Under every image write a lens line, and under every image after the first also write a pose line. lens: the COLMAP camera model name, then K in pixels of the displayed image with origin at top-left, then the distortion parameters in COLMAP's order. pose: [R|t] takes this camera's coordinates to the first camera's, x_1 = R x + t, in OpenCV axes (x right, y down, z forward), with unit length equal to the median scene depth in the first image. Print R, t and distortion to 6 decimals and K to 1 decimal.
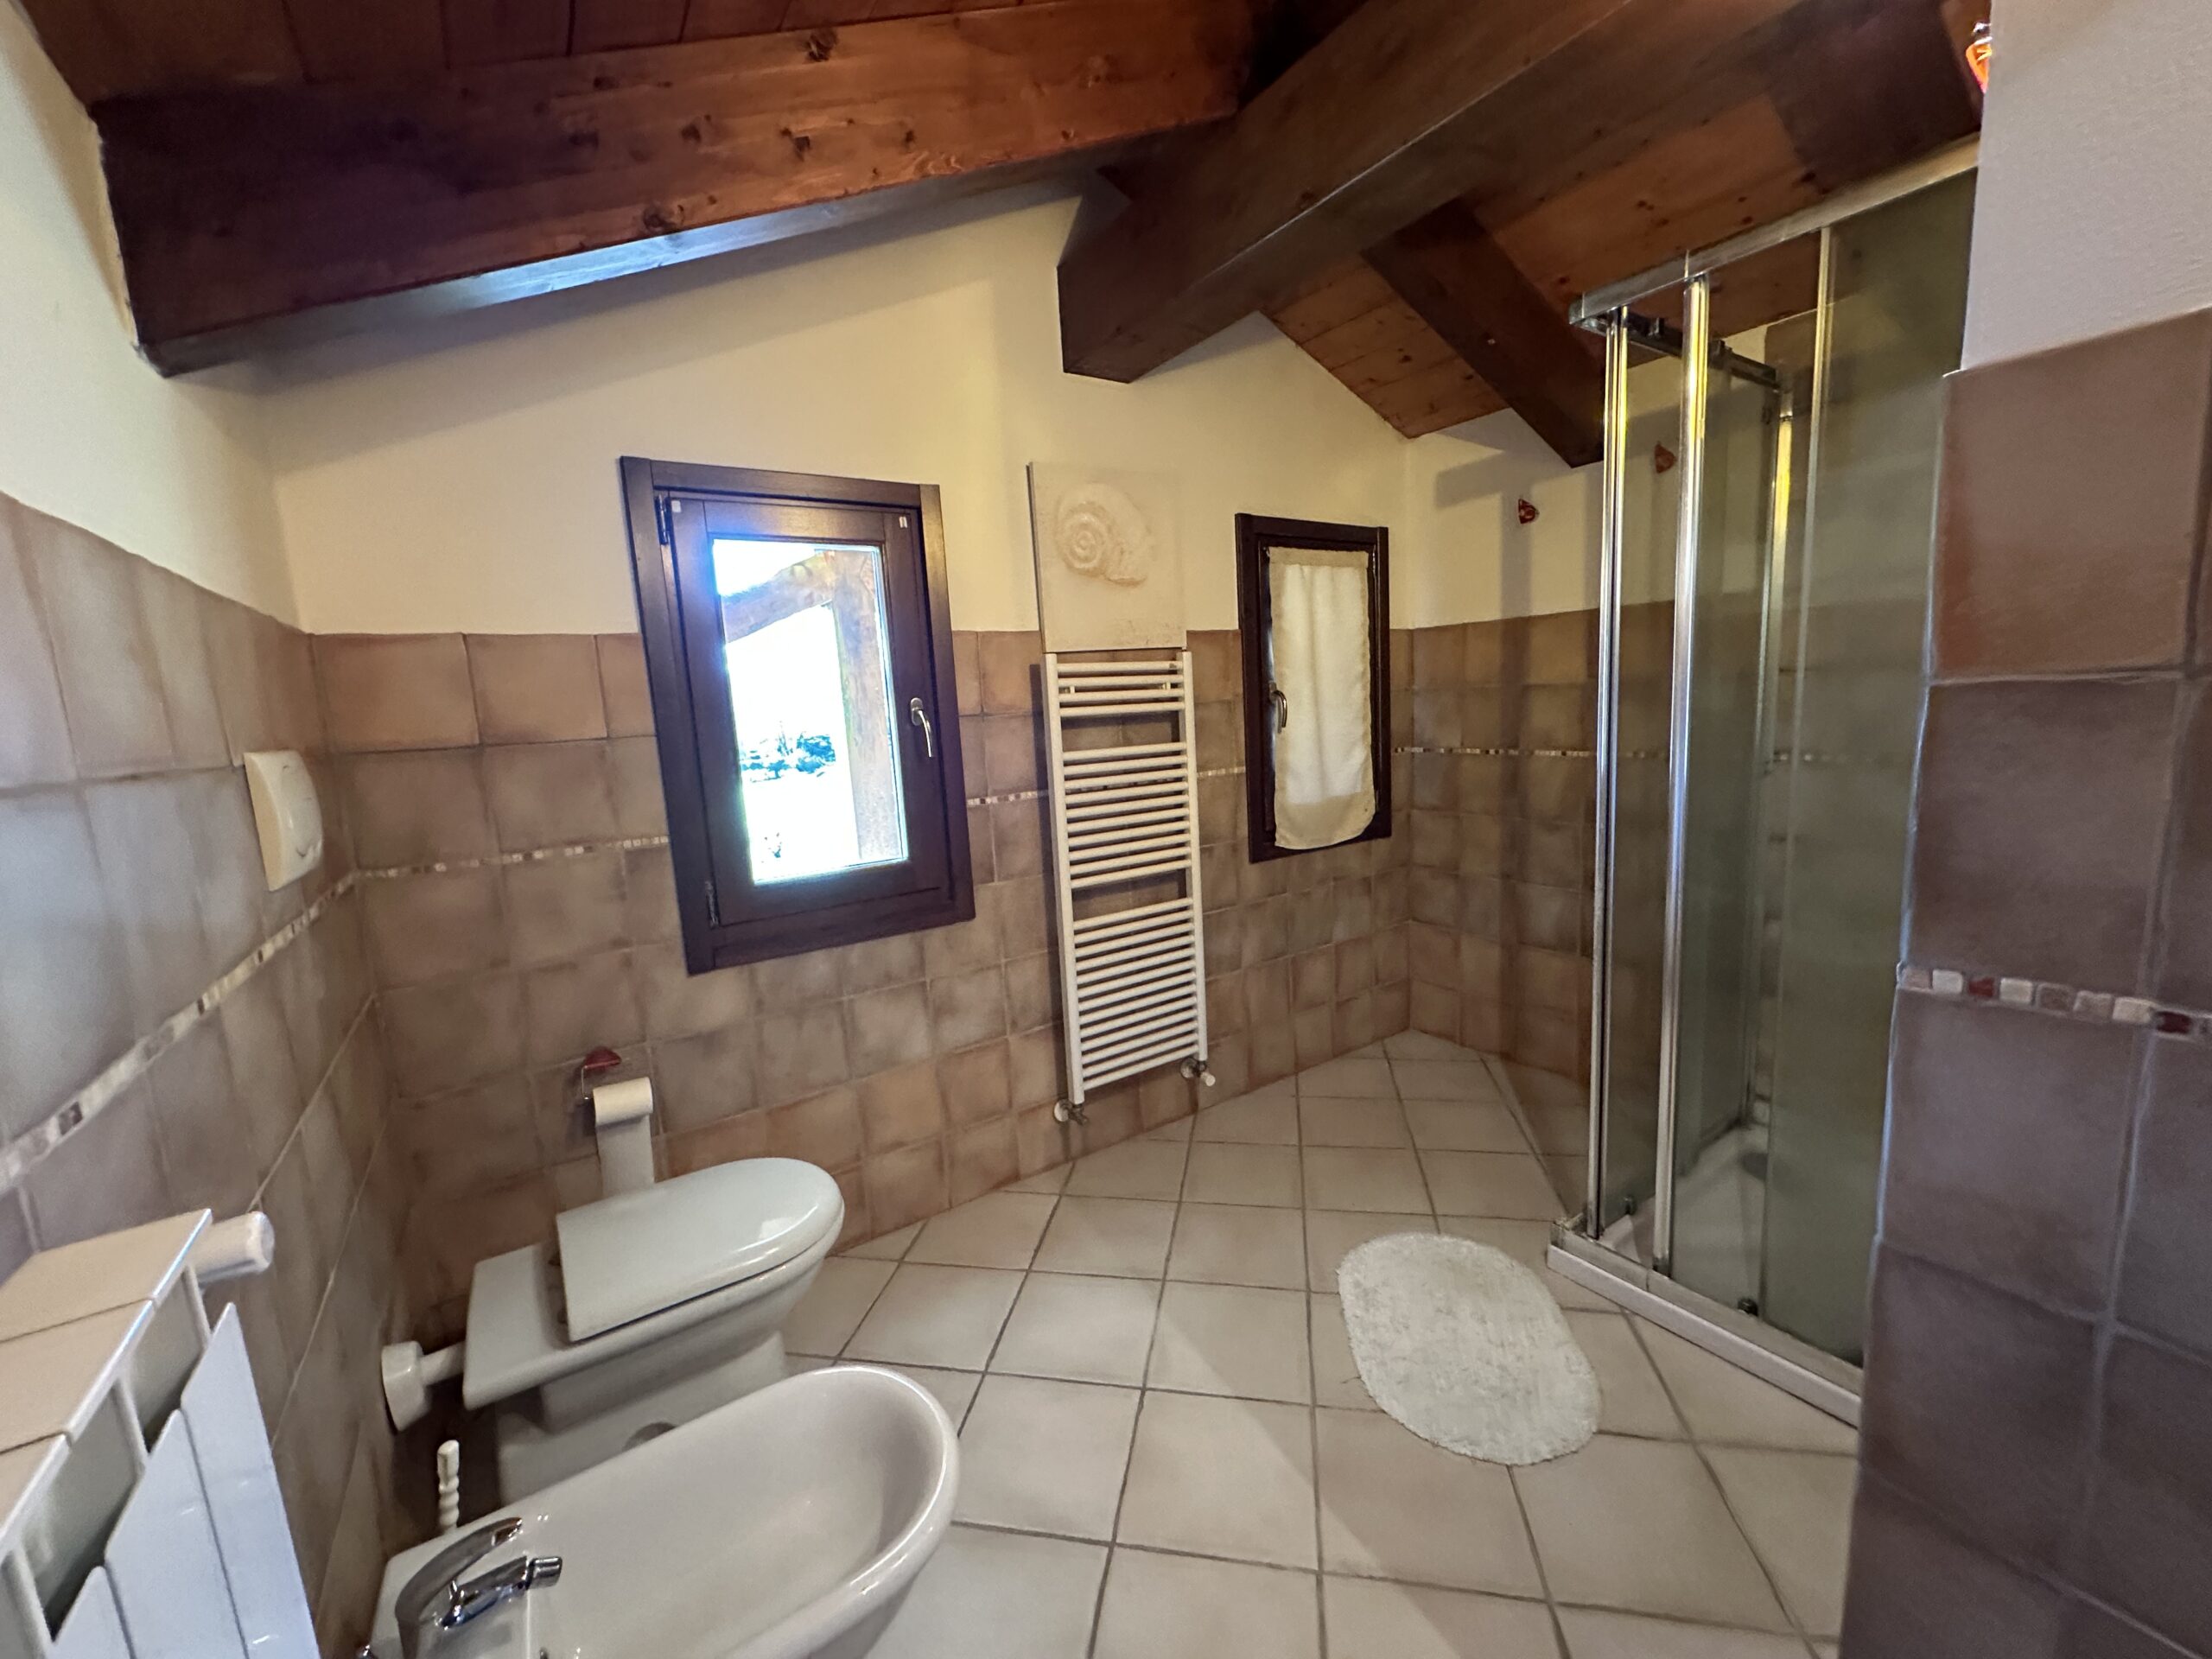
lens RADIAL K [[882.3, 0, 1111.7], [0, 882.3, 831.9], [0, 0, 1]] dist [-0.004667, 0.001257]
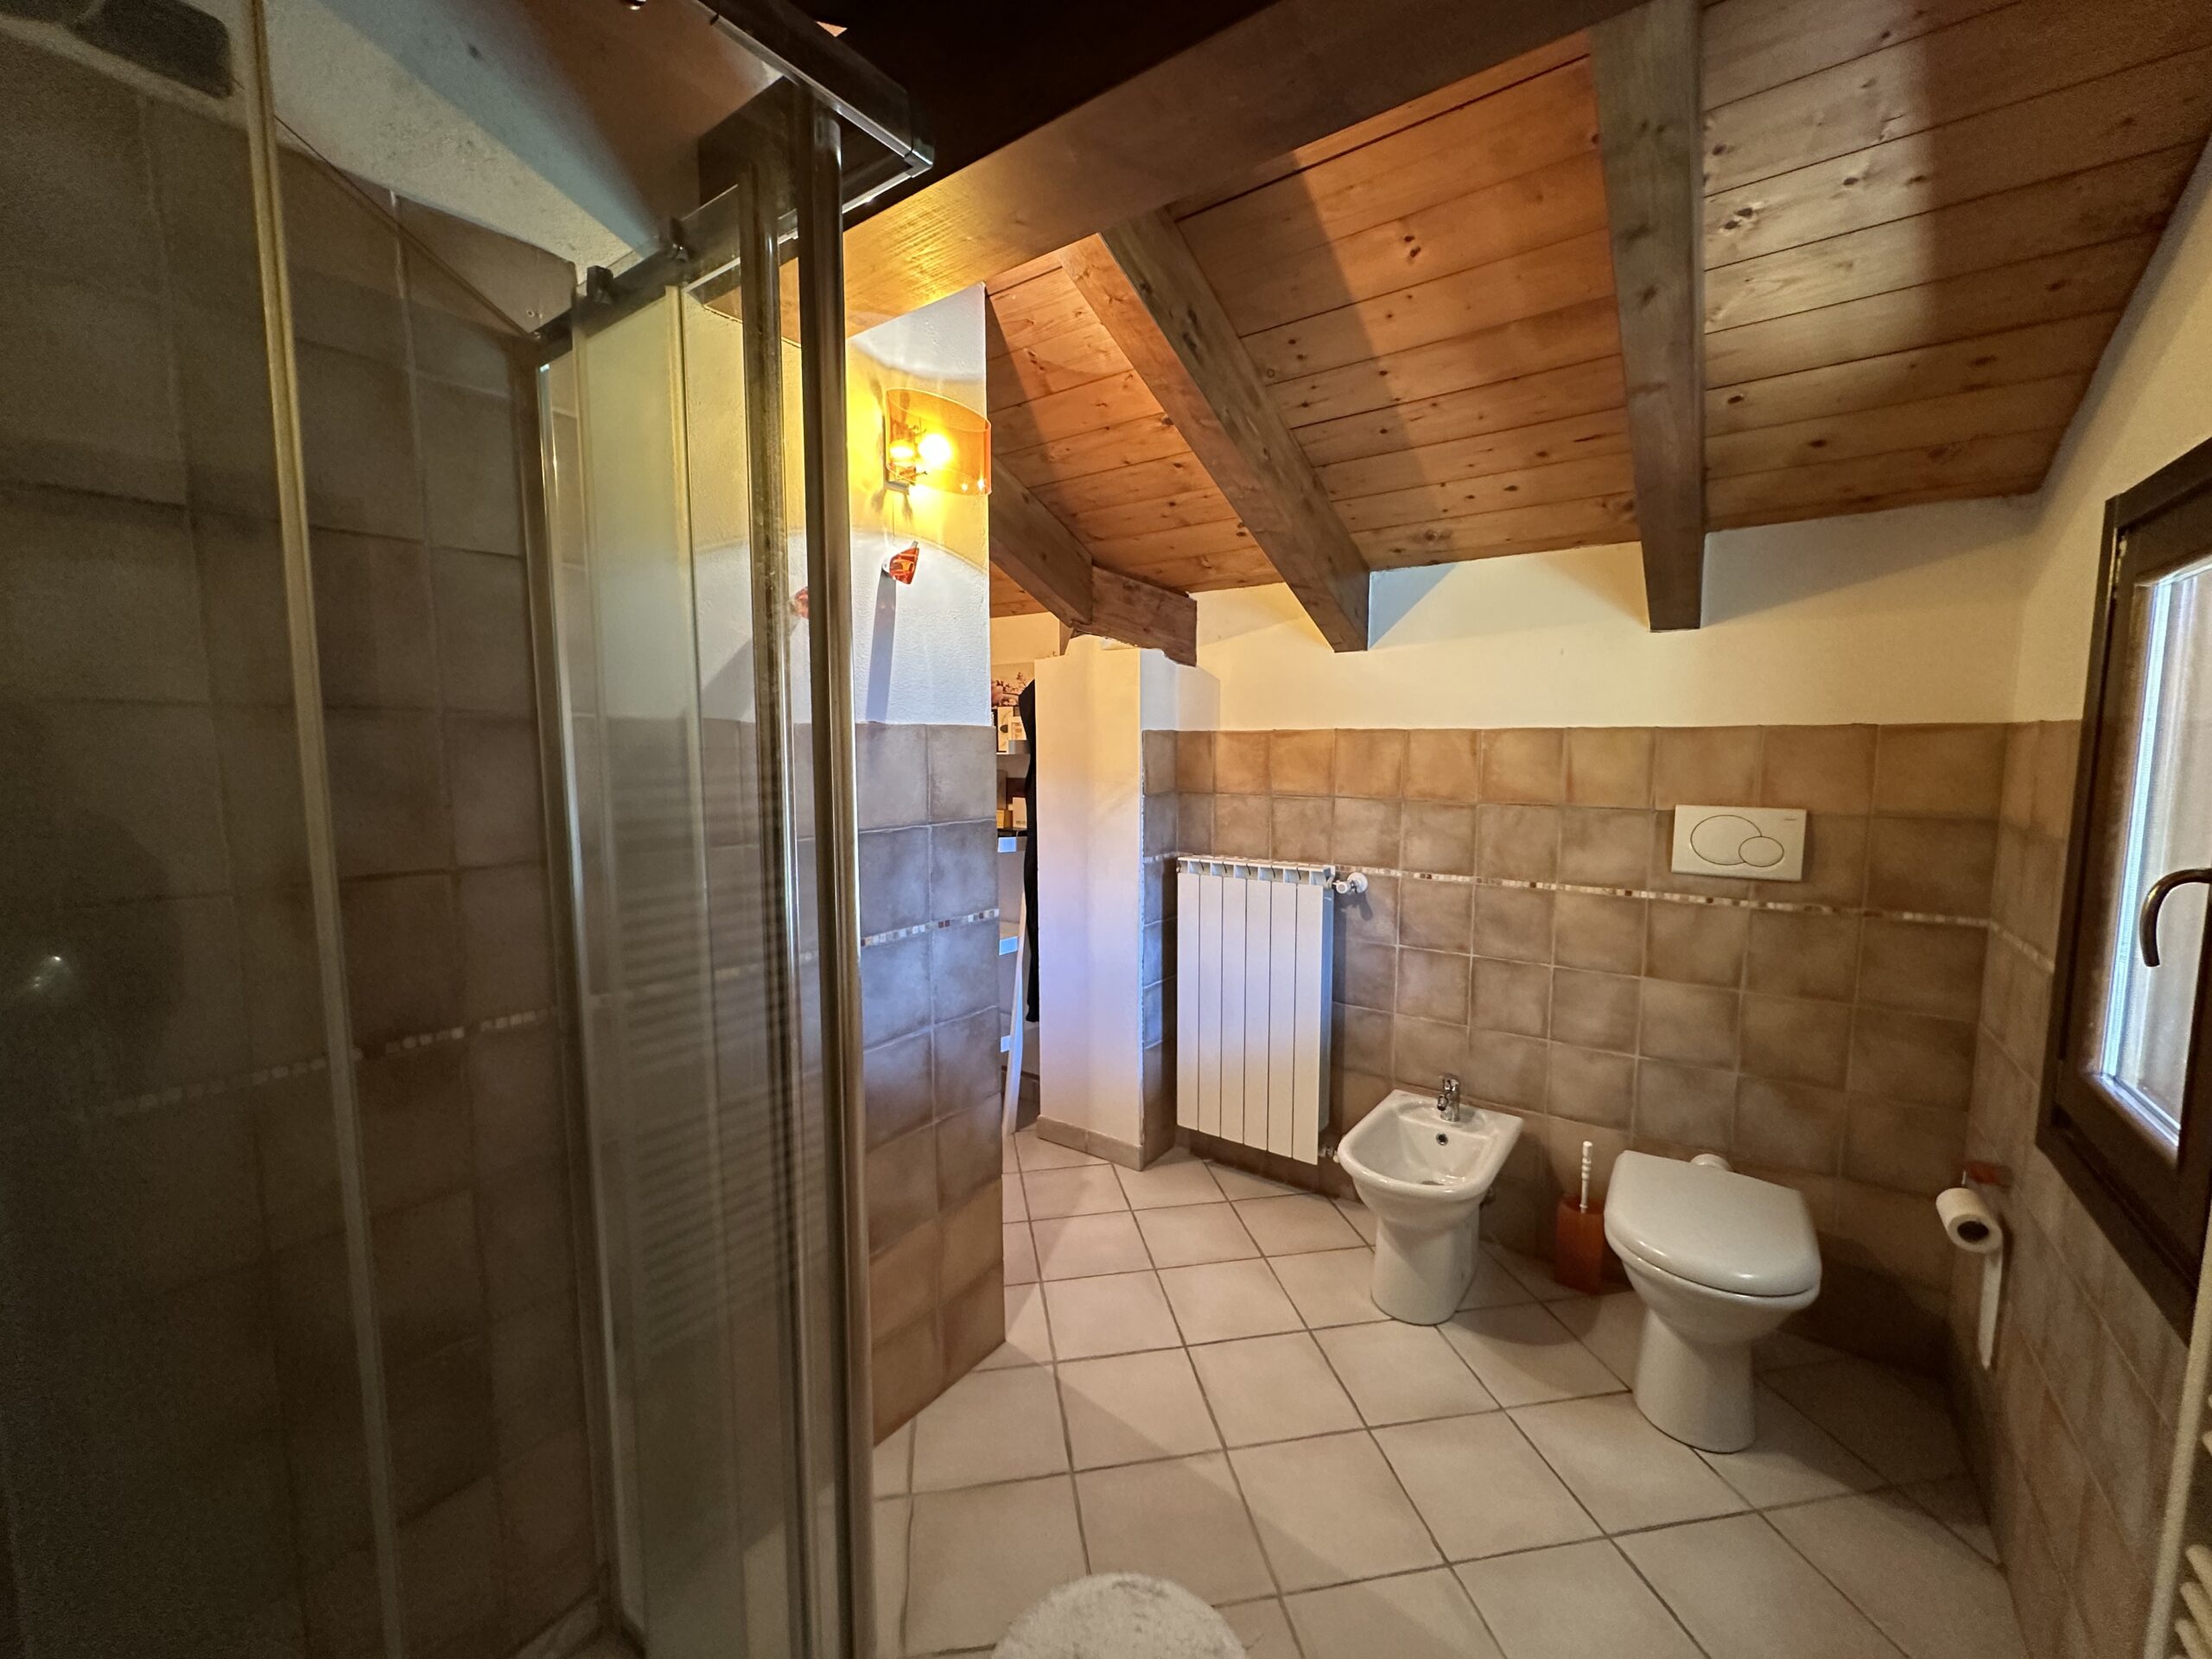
lens RADIAL K [[882.3, 0, 1103.9], [0, 882.3, 832.8], [0, 0, 1]] dist [-0.004667, 0.001257]
pose [[-0.932257, 0.094092, -0.349348, 0.812491], [0.002042, 0.966944, 0.254981, -0.452549], [0.361791, 0.236995, -0.901632, 1.964422]]
